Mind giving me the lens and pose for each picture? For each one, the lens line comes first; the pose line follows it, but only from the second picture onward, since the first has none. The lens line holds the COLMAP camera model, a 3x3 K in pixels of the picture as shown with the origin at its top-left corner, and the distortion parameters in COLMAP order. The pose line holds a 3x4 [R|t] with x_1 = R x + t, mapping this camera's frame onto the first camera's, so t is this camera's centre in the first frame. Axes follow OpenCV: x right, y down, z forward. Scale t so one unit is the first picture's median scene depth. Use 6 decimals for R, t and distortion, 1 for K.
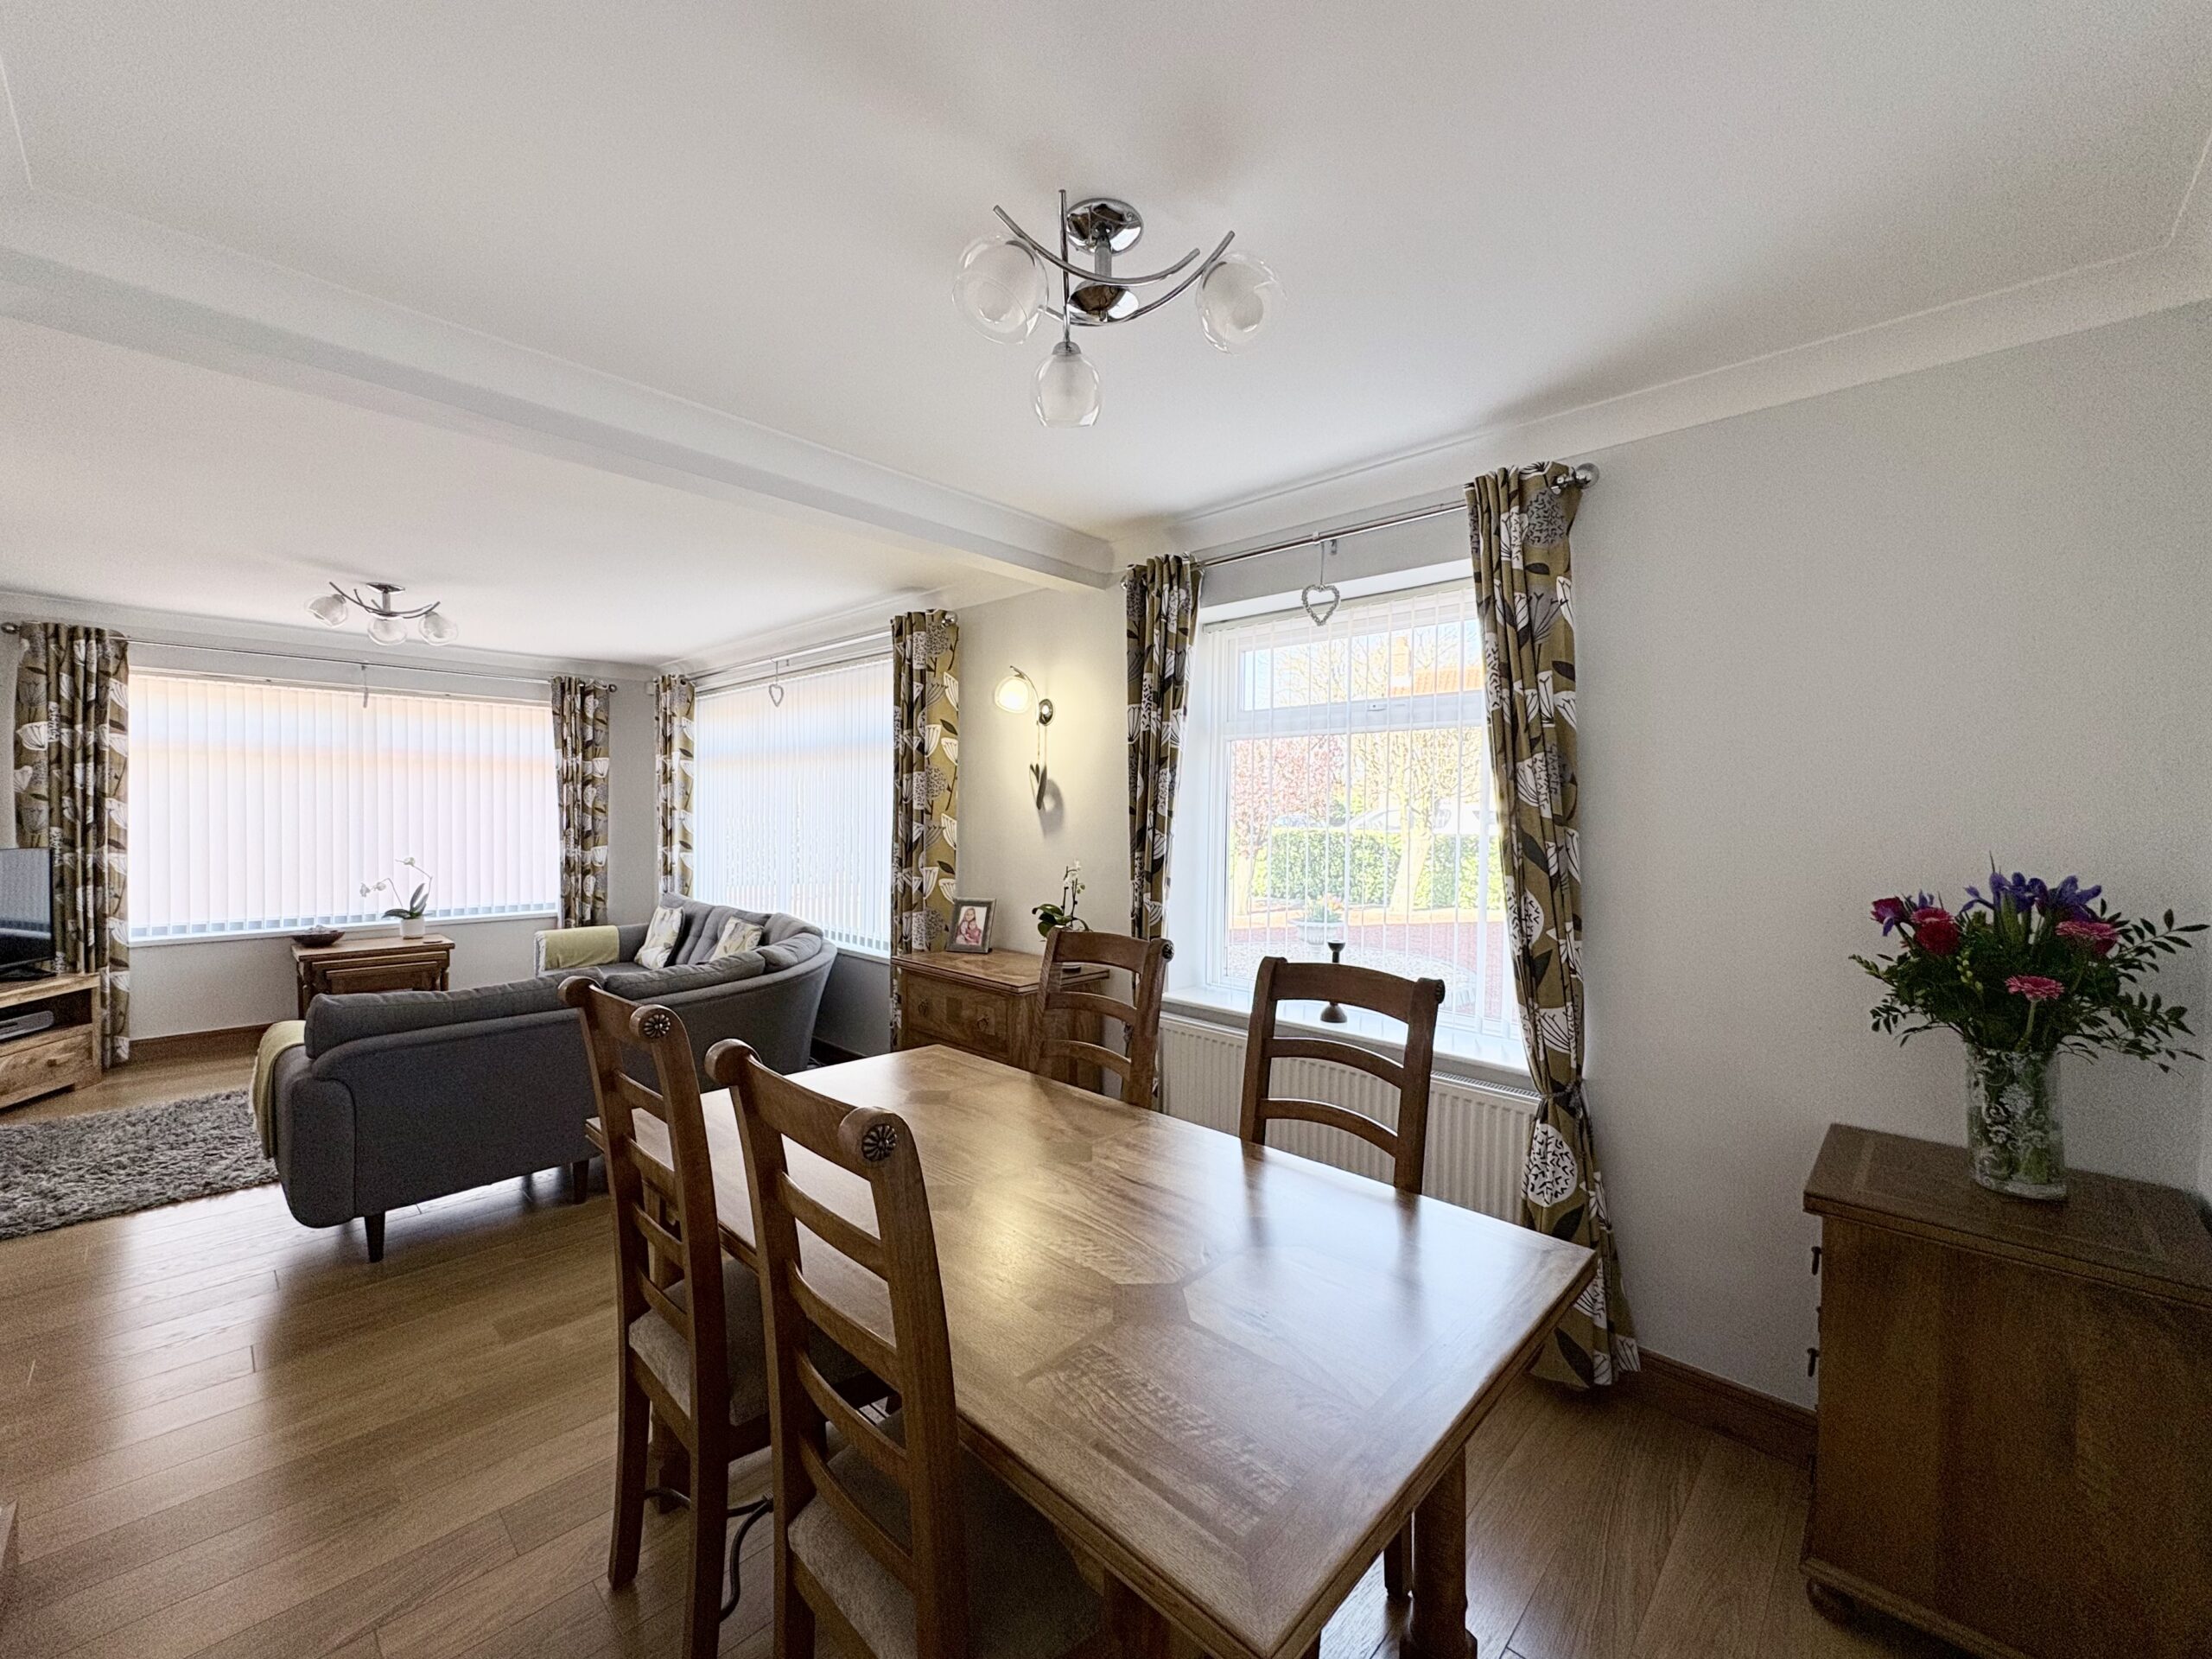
lens RADIAL K [[885.5, 0, 1106.5], [0, 885.5, 829.4], [0, 0, 1]] dist [0.000779, -0.000151]
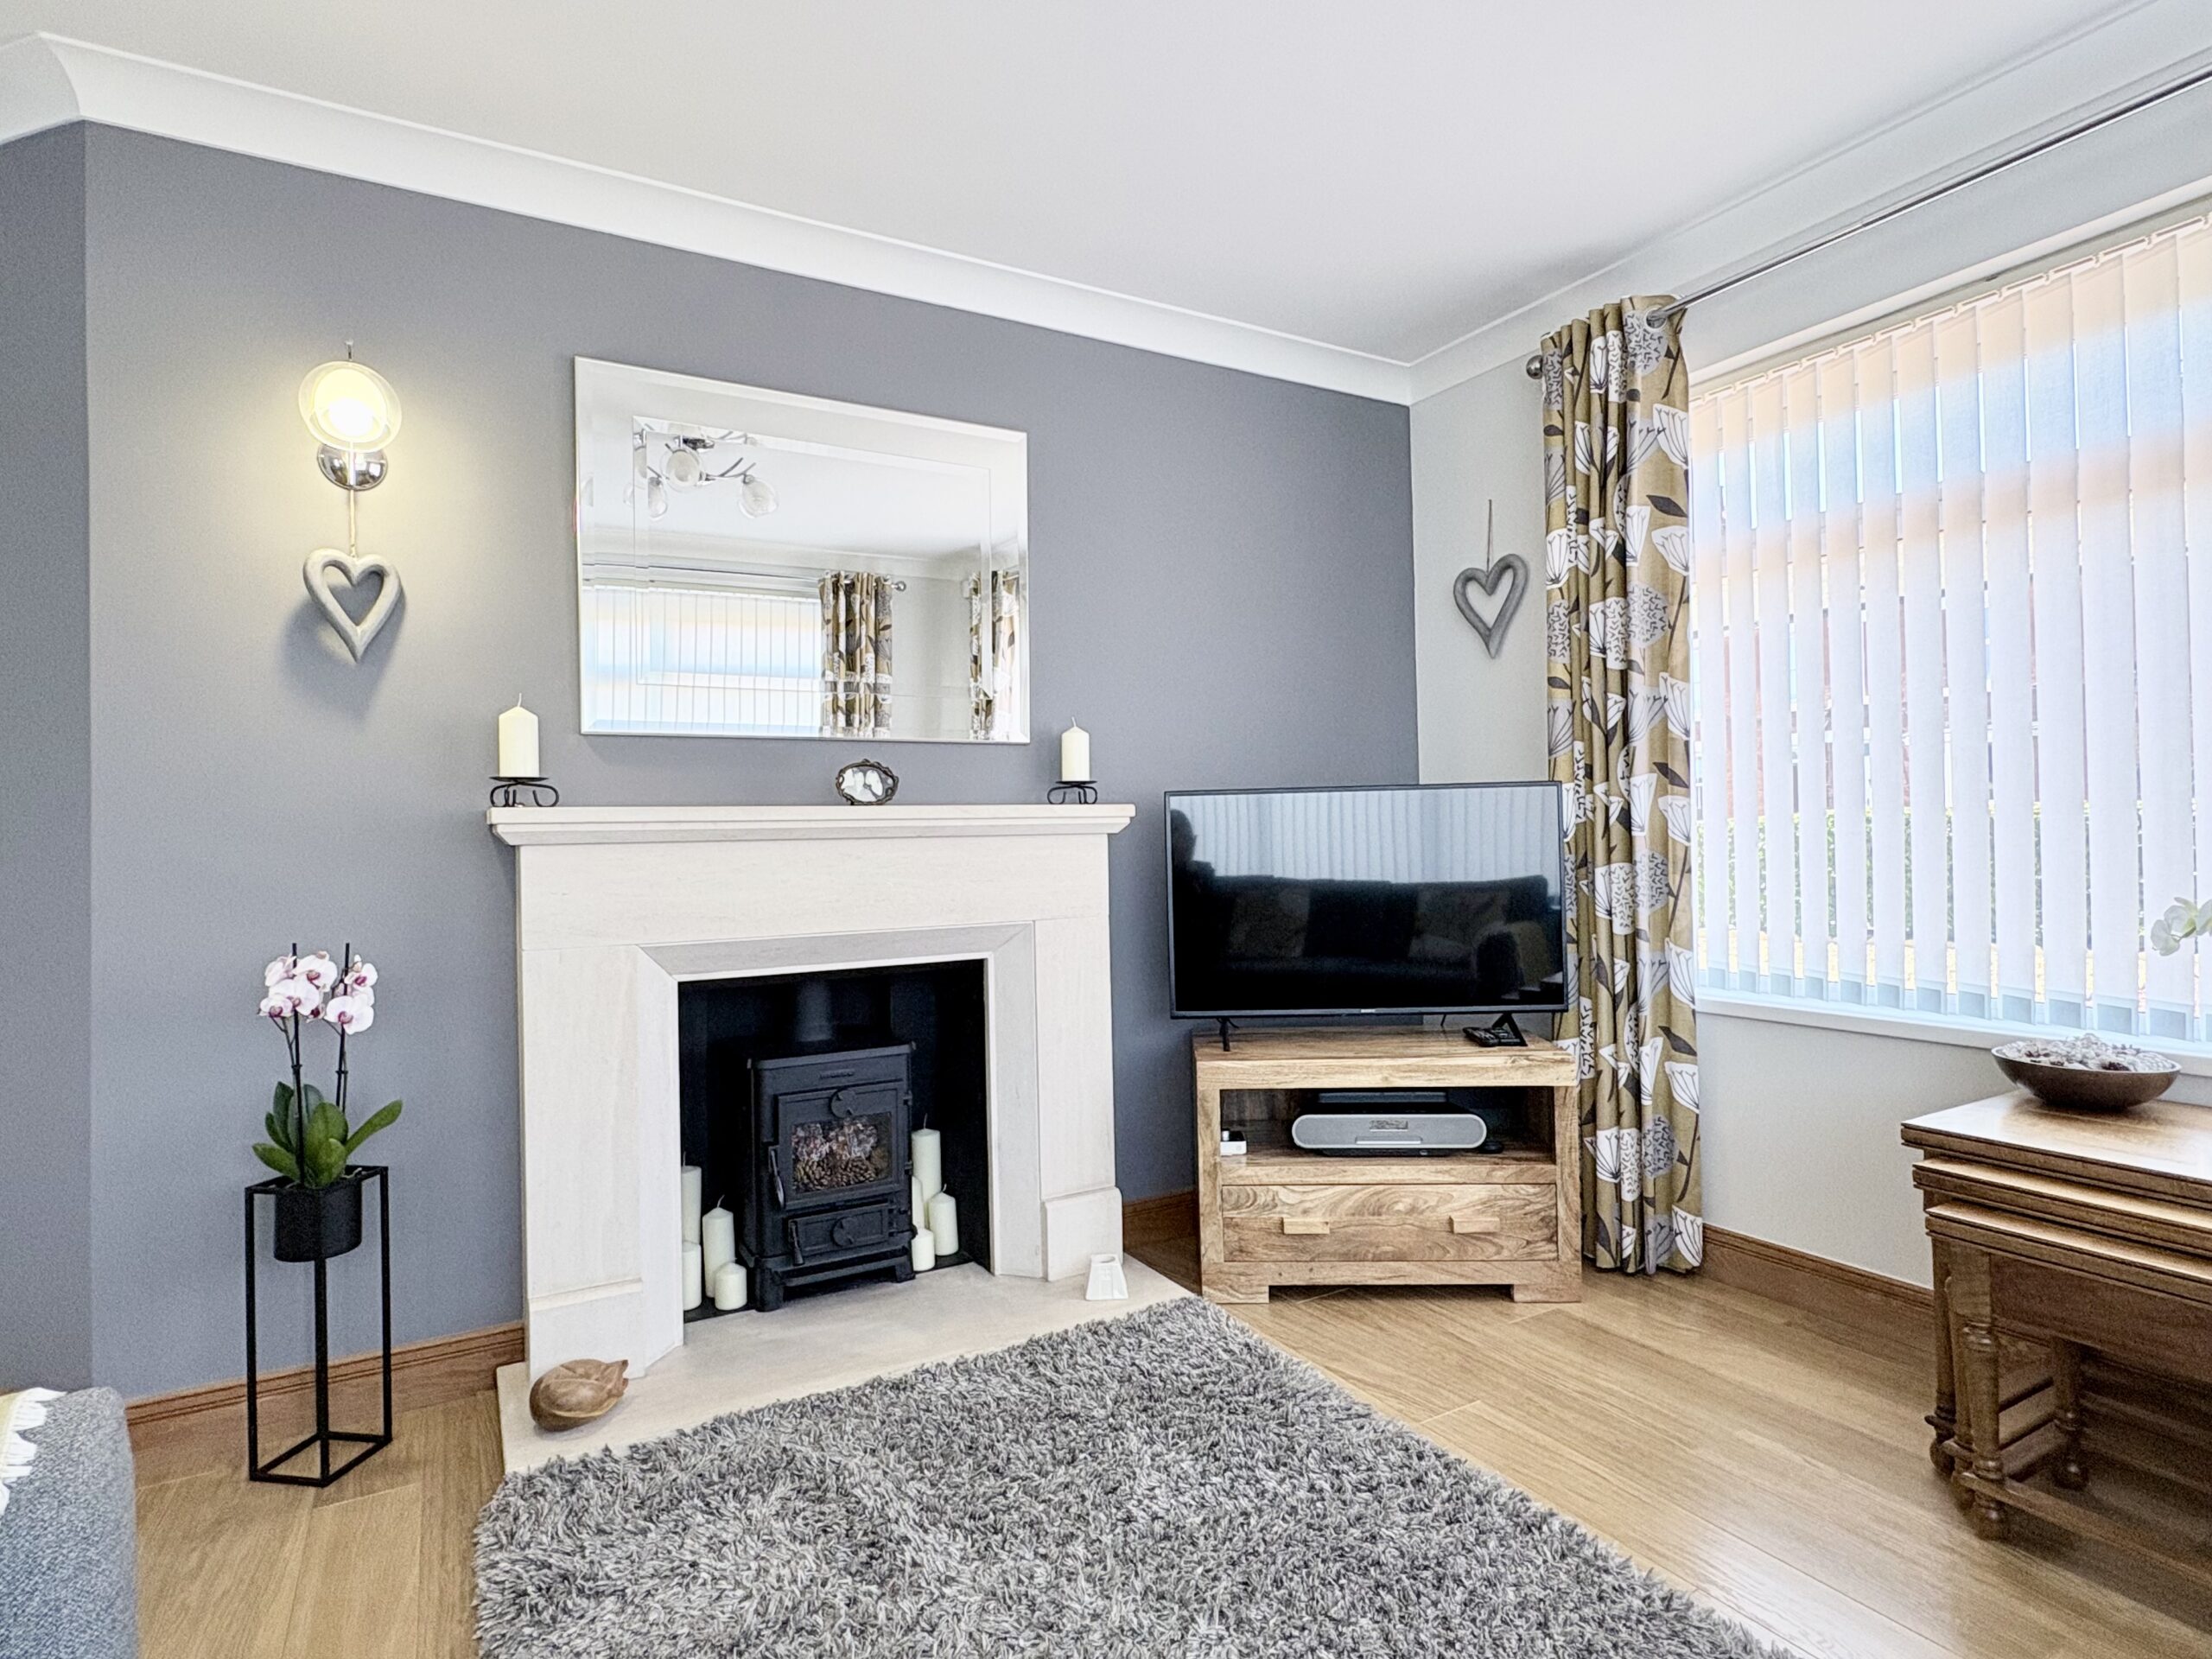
lens RADIAL K [[1156.7, 0, 1108.4], [0, 1156.7, 819.8], [0, 0, 1]] dist [0.001572, 0.000507]
pose [[-0.283992, -0.015893, -0.958695, -0.530802], [0.000977, 0.999857, -0.016864, 0.054641], [0.958826, -0.005726, -0.283936, 0.990034]]
